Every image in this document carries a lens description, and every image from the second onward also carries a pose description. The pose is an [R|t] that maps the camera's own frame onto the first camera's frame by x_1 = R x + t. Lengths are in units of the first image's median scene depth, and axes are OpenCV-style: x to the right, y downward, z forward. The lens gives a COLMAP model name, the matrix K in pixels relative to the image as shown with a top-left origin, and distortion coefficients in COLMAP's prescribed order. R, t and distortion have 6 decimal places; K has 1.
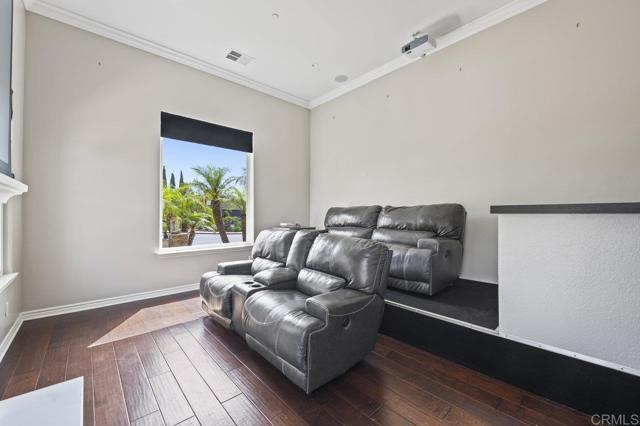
lens RADIAL K [[254.3, 0, 318.7], [0, 254.3, 216.6], [0, 0, 1]] dist [-0.008734, -0.001043]
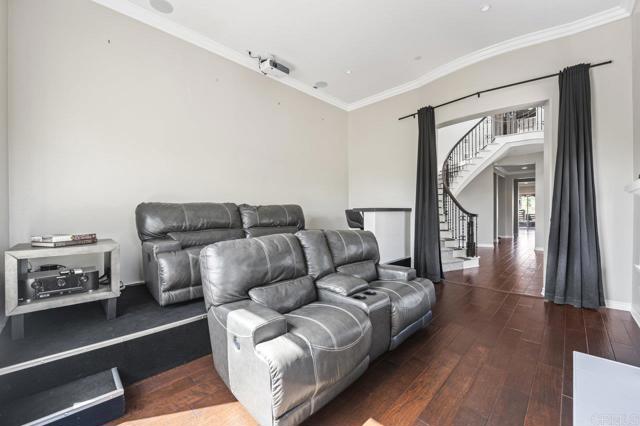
lens RADIAL K [[254.3, 0, 326.0], [0, 254.3, 213.1], [0, 0, 1]] dist [-0.008734, -0.001043]
pose [[-0.051667, -0.019415, 0.998476, -0.814446], [0.008490, 0.999766, 0.019880, -0.031384], [-0.998628, 0.009504, -0.051490, 0.859134]]
